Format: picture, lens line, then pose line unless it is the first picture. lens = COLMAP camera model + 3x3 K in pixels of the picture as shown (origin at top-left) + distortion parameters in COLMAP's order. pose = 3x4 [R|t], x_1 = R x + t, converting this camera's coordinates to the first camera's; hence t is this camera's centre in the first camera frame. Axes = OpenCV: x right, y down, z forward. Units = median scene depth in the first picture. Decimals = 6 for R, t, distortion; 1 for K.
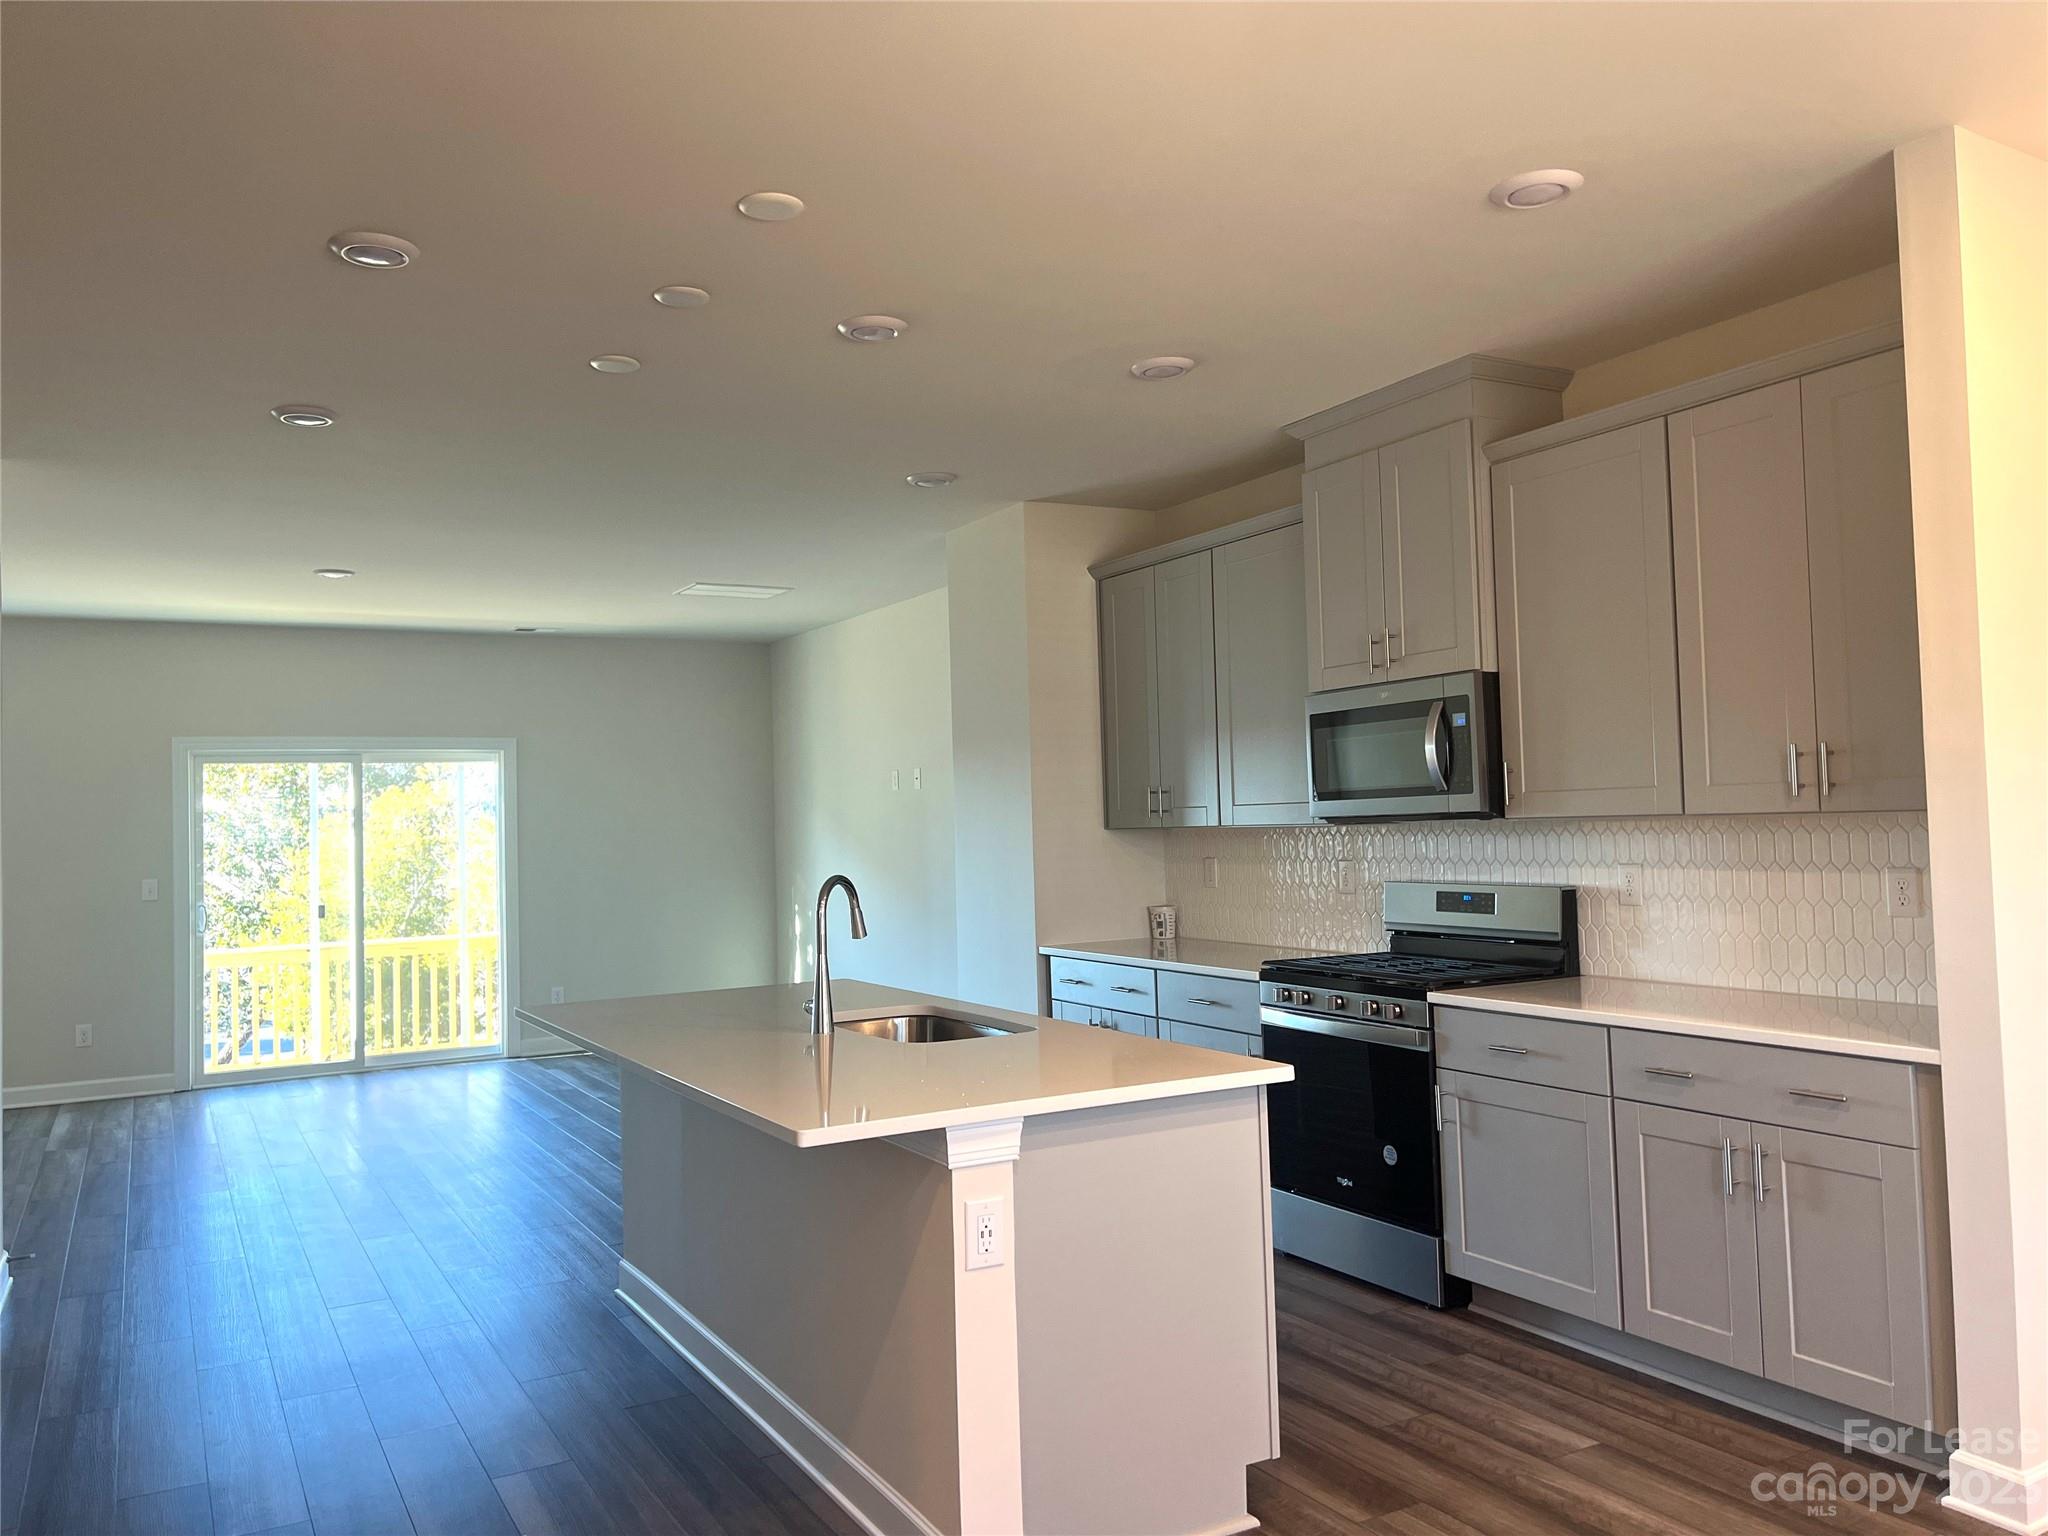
lens RADIAL K [[1518.4, 0, 1024.0], [0, 1518.4, 768.0], [0, 0, 1]] dist [0.014007, 0.001665]
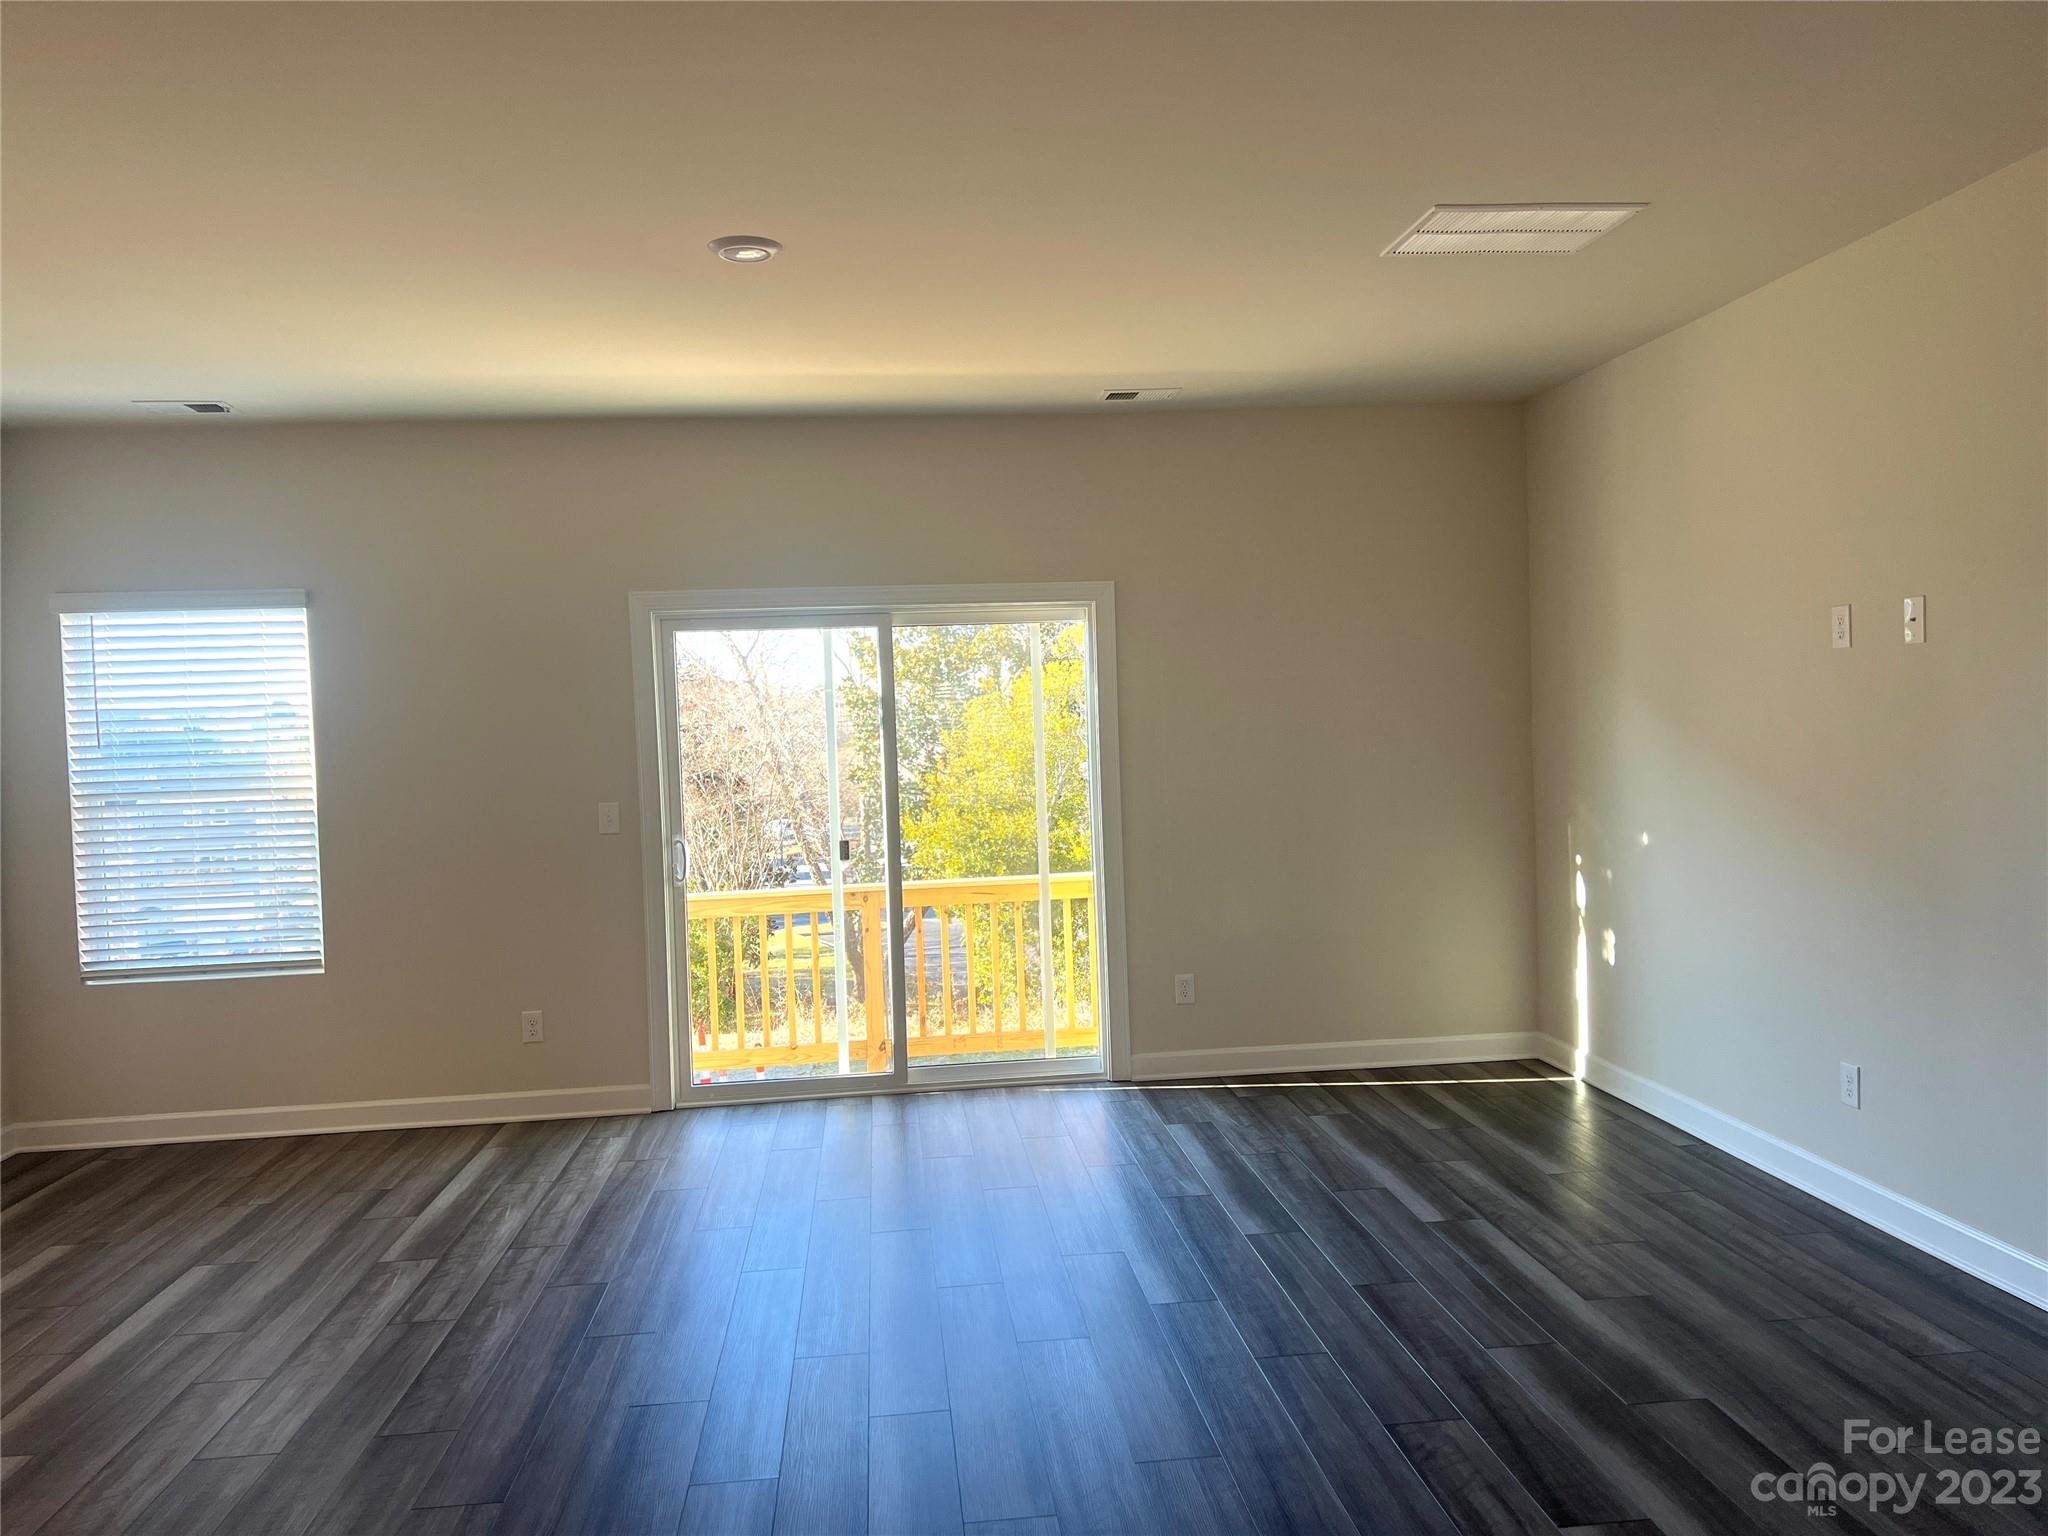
lens RADIAL K [[1518.4, 0, 1024.0], [0, 1518.4, 768.0], [0, 0, 1]] dist [0.014007, 0.001665]
pose [[0.913666, 0.011205, -0.406312, -0.117918], [0.021740, 0.996842, 0.076376, 0.008910], [0.405884, -0.078615, 0.910537, 0.427063]]
